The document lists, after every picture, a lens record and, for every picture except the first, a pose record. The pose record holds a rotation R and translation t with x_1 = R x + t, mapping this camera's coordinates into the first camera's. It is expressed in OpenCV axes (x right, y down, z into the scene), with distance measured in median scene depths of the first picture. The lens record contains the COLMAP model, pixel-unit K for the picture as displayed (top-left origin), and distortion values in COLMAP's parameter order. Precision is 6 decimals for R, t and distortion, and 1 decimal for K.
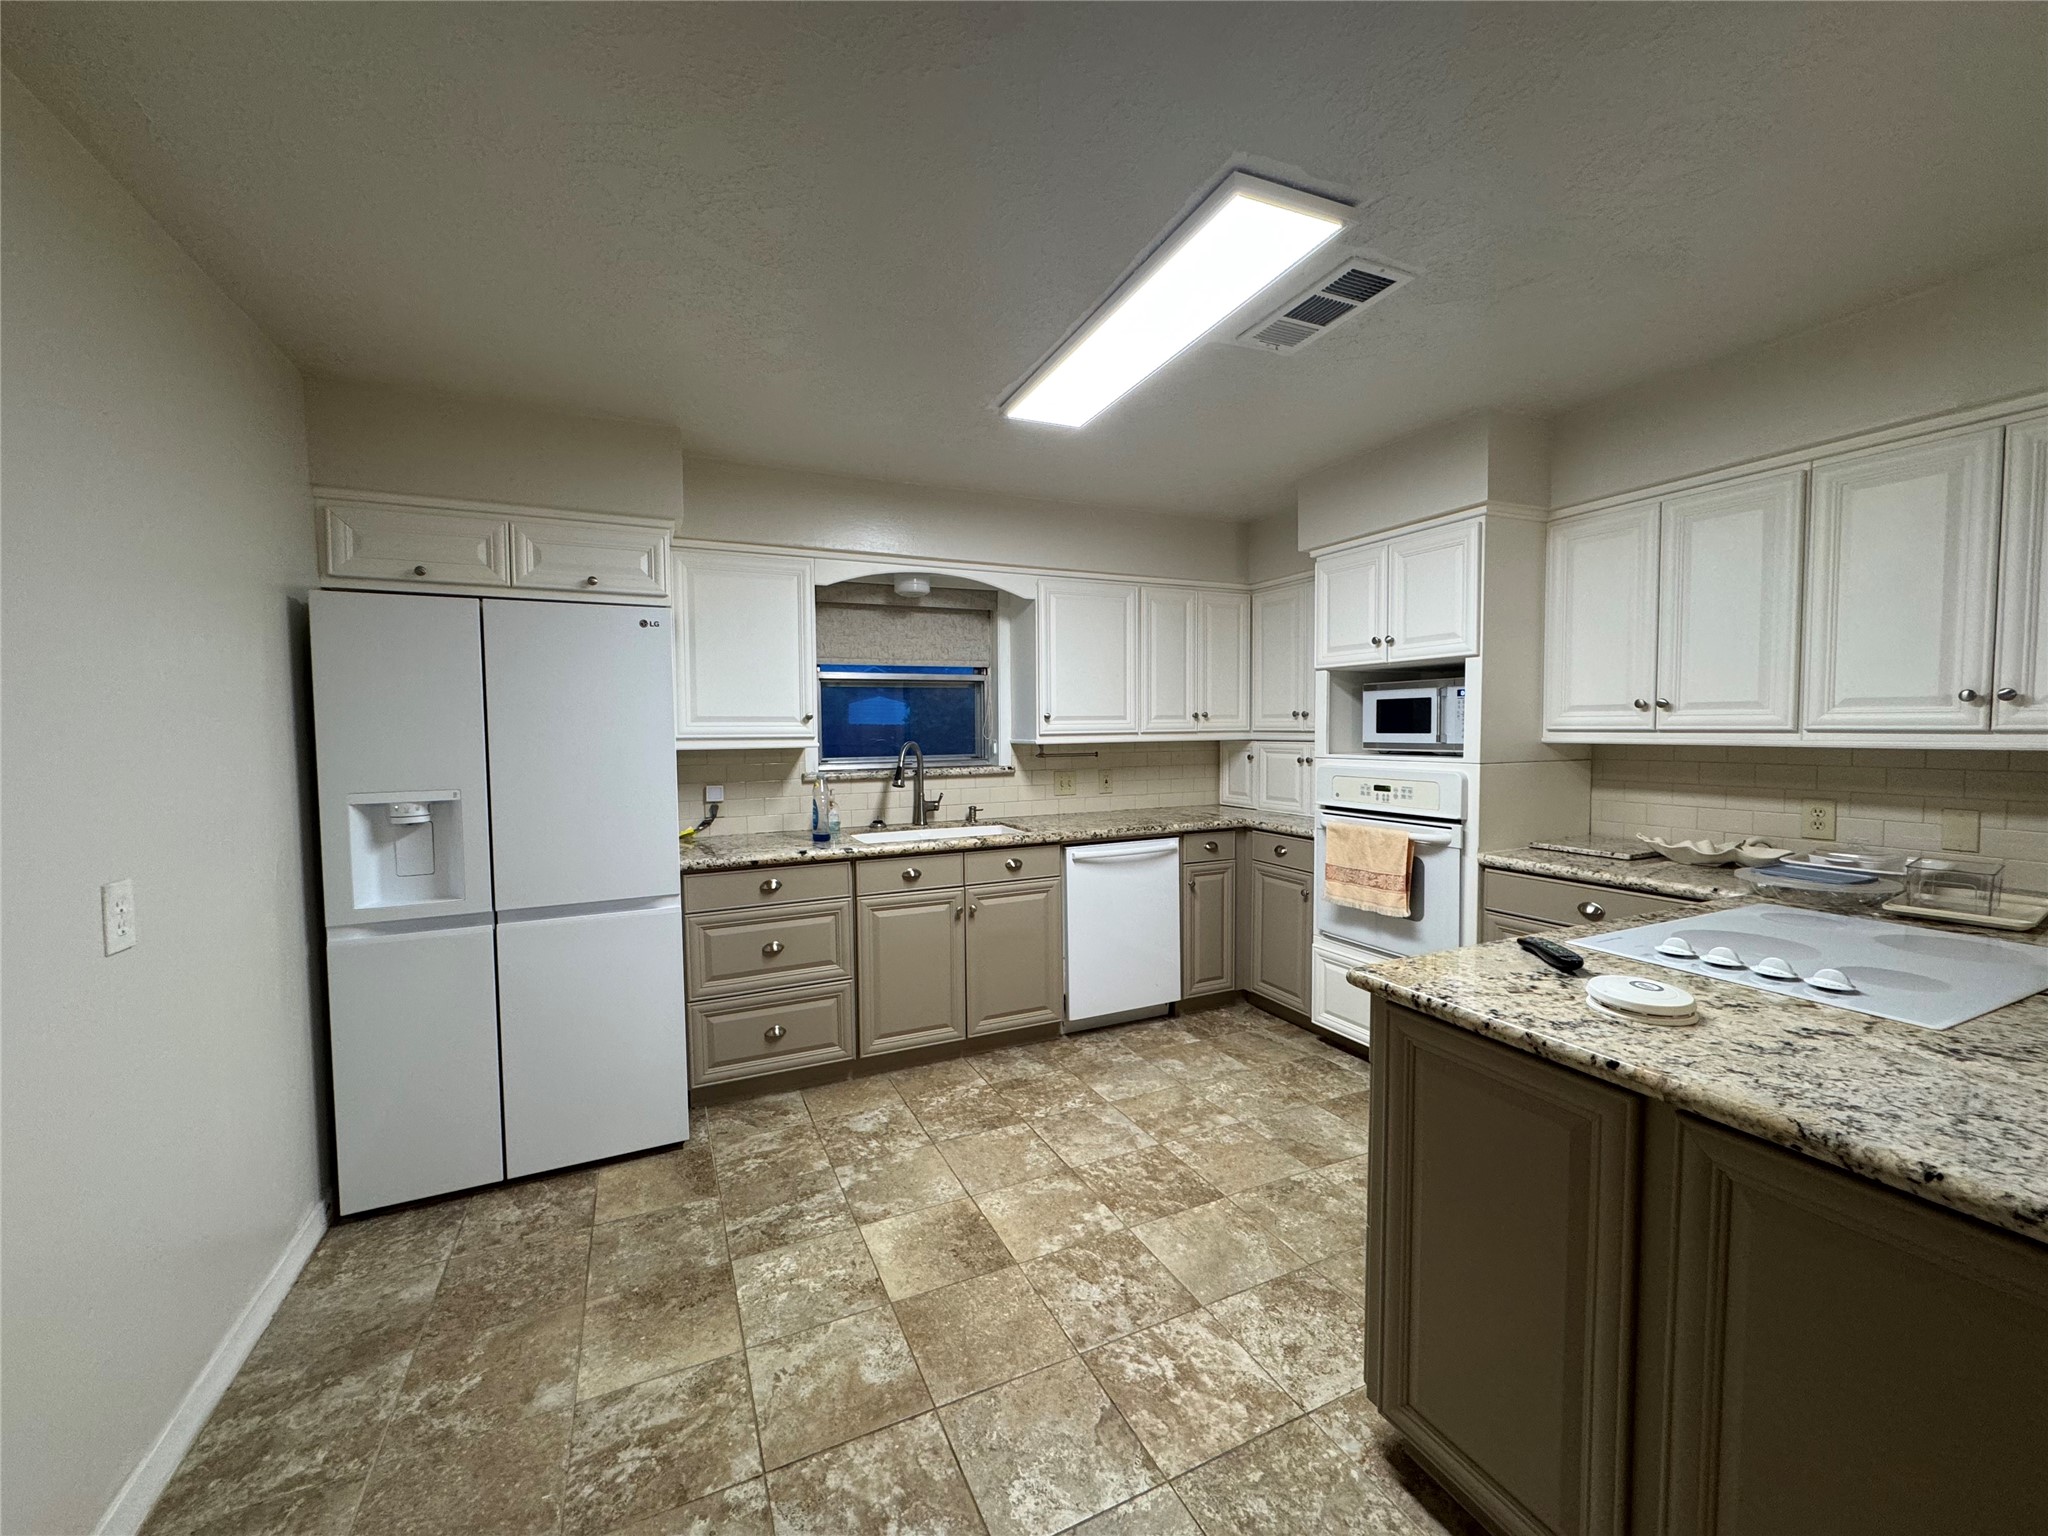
lens RADIAL K [[815.3, 0, 1020.5], [0, 815.3, 773.4], [0, 0, 1]] dist [-0.006231, 0.001326]
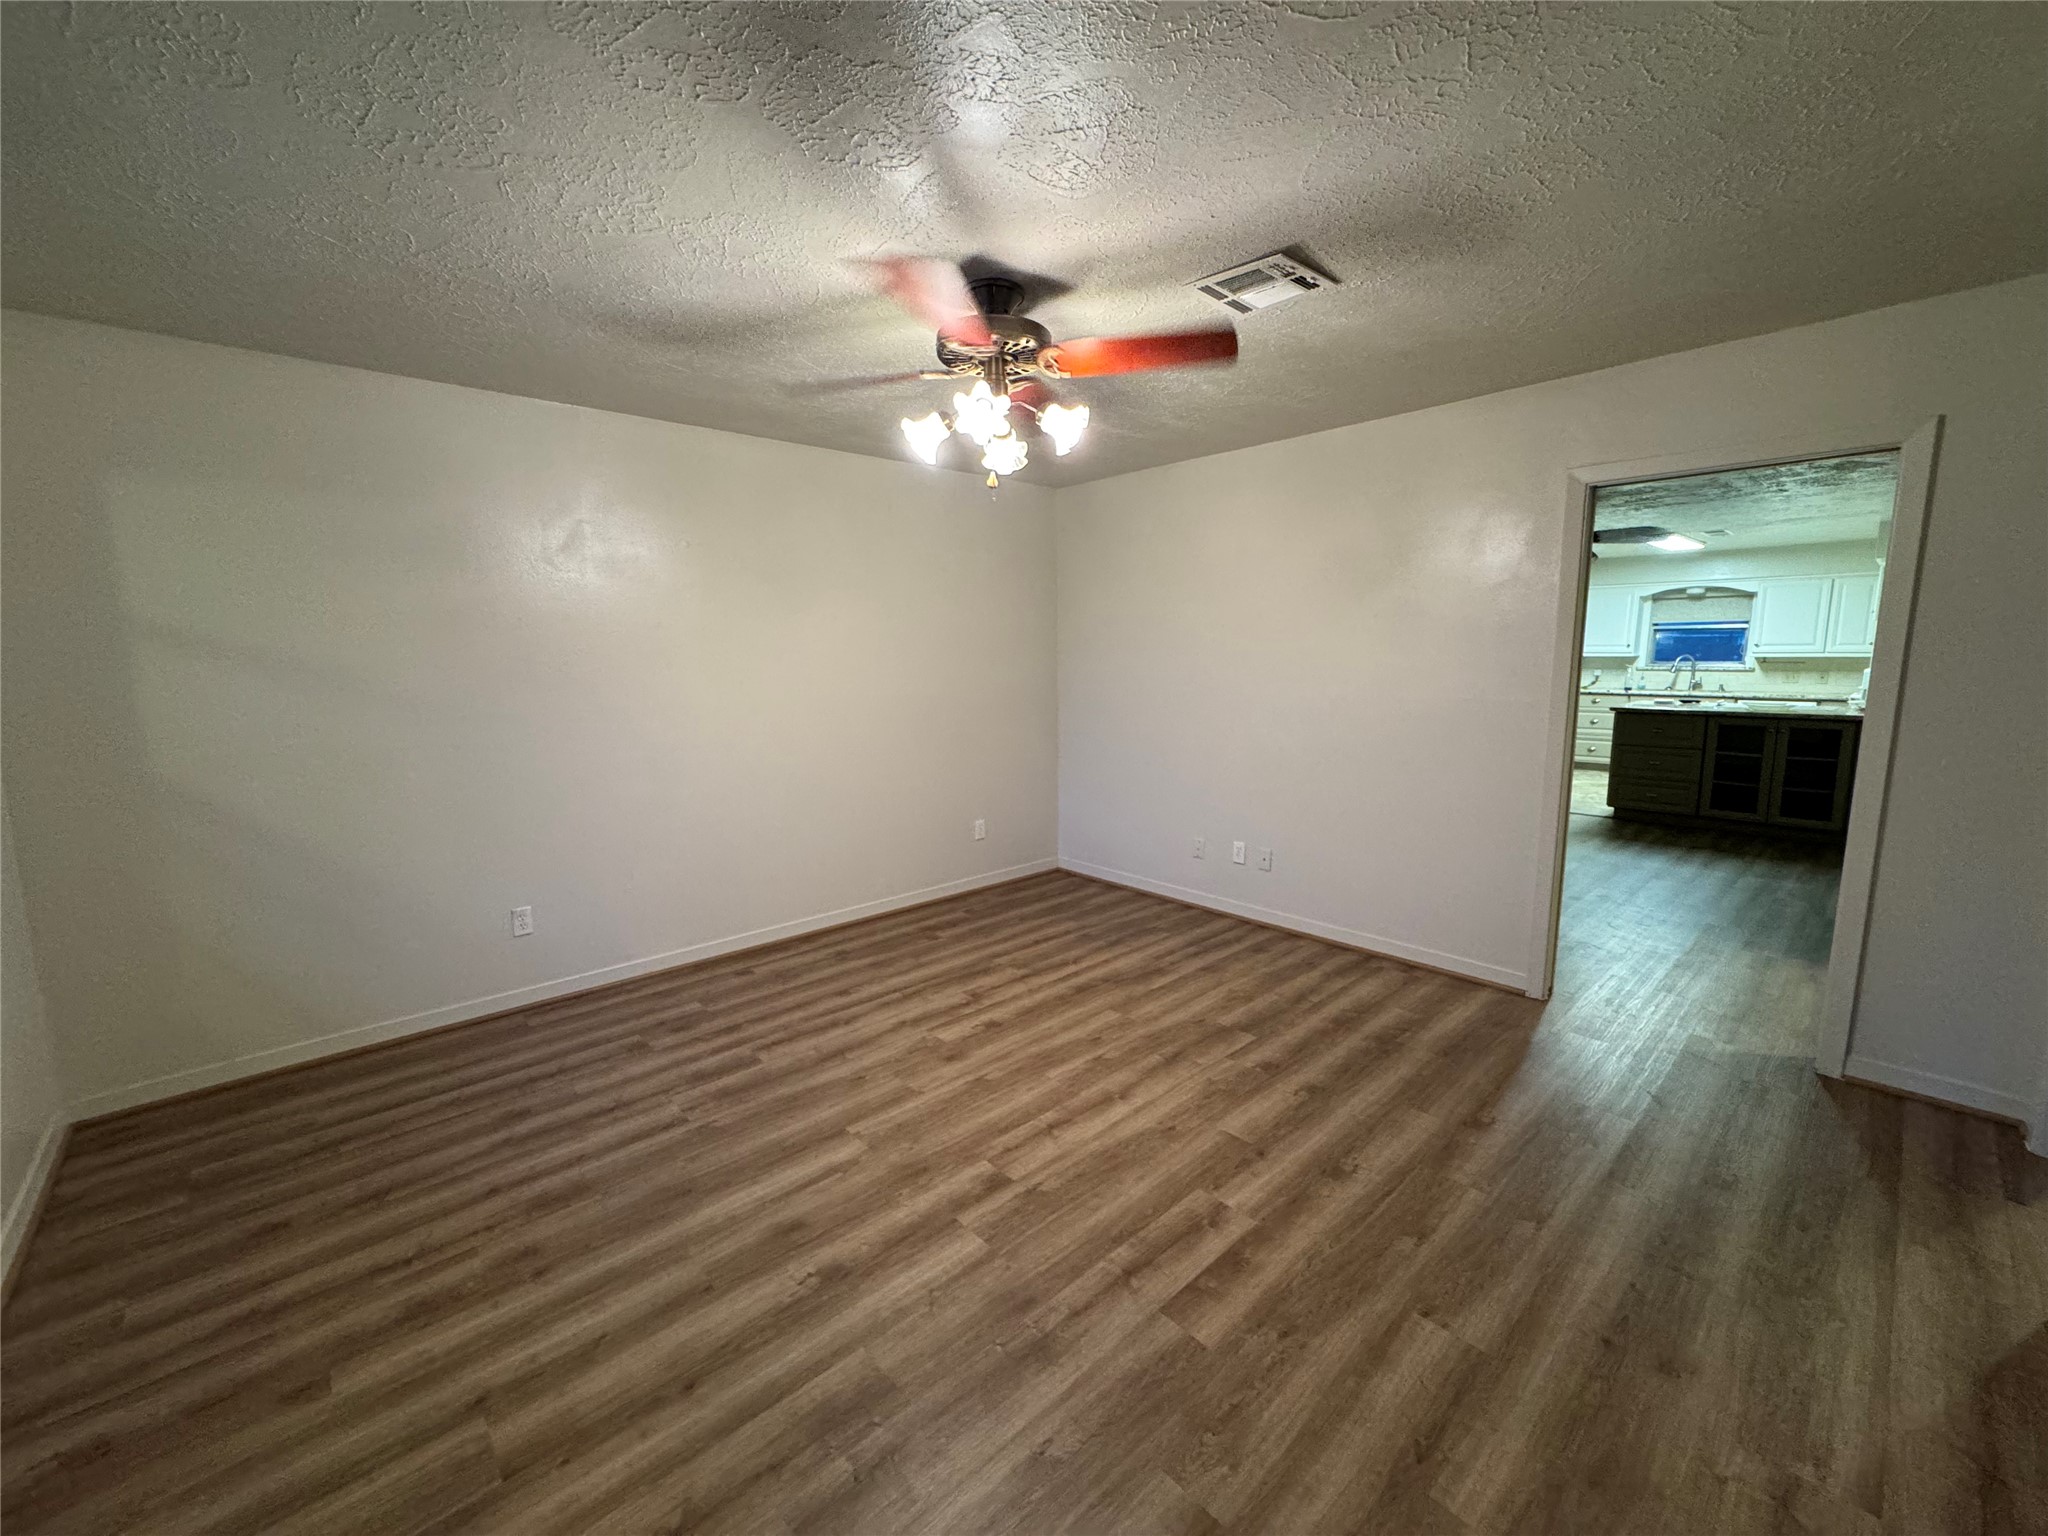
lens RADIAL K [[815.3, 0, 1032.2], [0, 815.3, 763.1], [0, 0, 1]] dist [-0.006231, 0.001326]
pose [[0.304940, 0.136273, -0.942572, 1.723307], [-0.051416, 0.990622, 0.126586, 0.080501], [0.950983, 0.009863, 0.309087, -1.724706]]
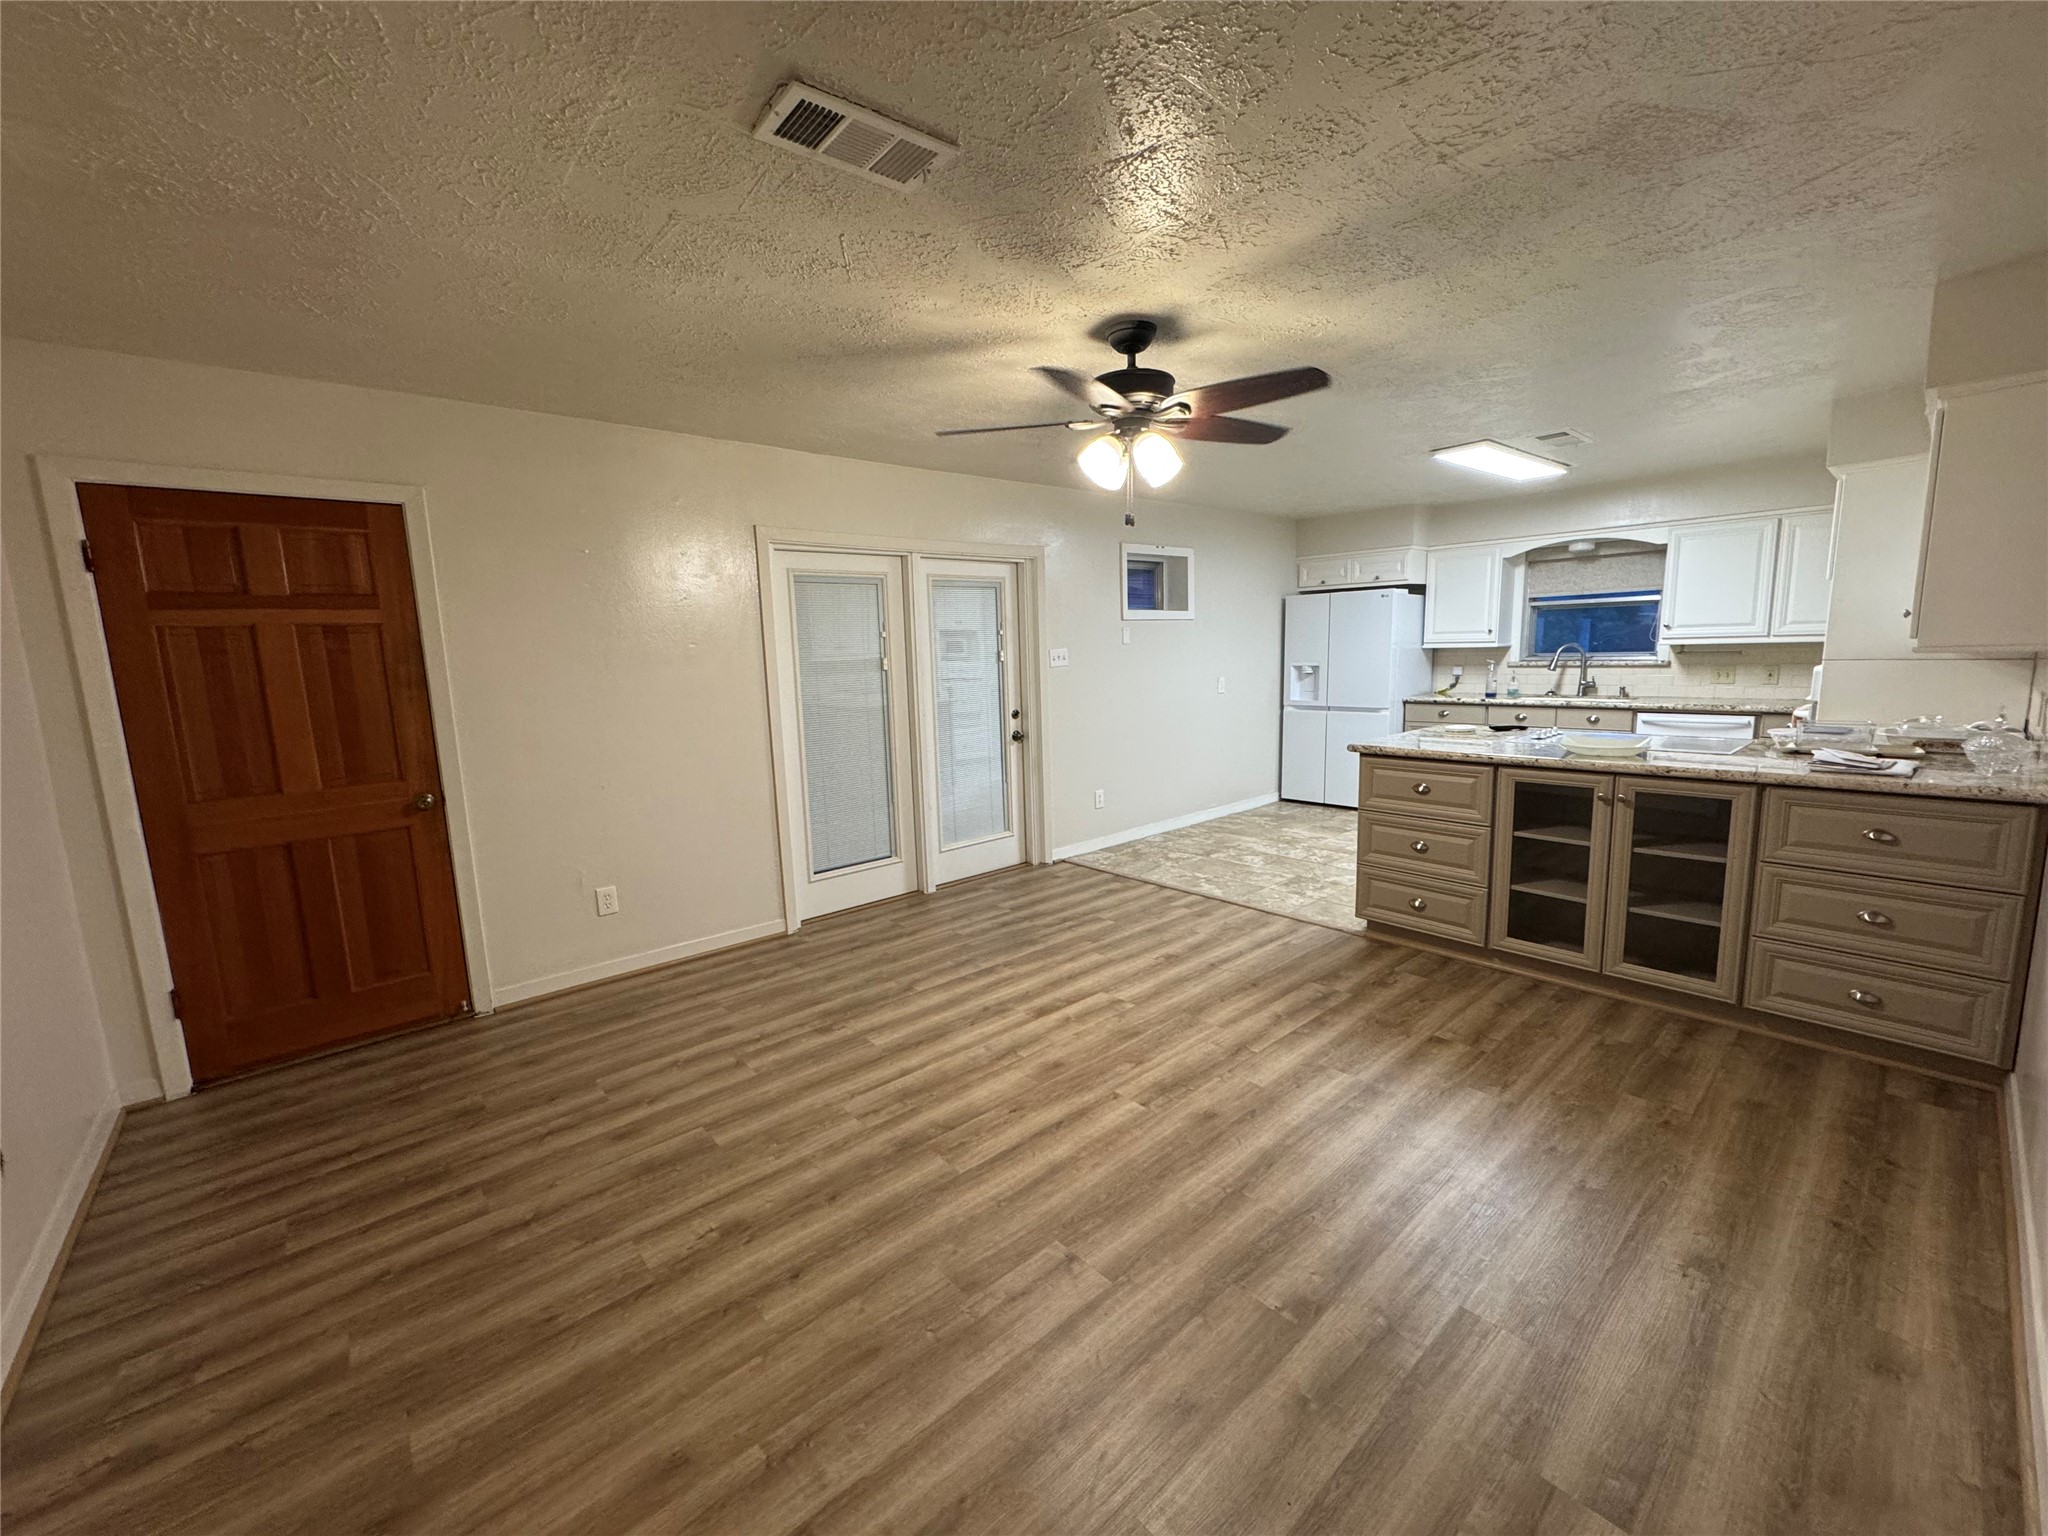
lens RADIAL K [[815.3, 0, 1023.0], [0, 815.3, 771.9], [0, 0, 1]] dist [-0.006231, 0.001326]
pose [[0.281794, 0.146770, -0.948183, 1.226876], [-0.029396, 0.989088, 0.144365, 0.013790], [0.959024, -0.012809, 0.283034, -0.558789]]
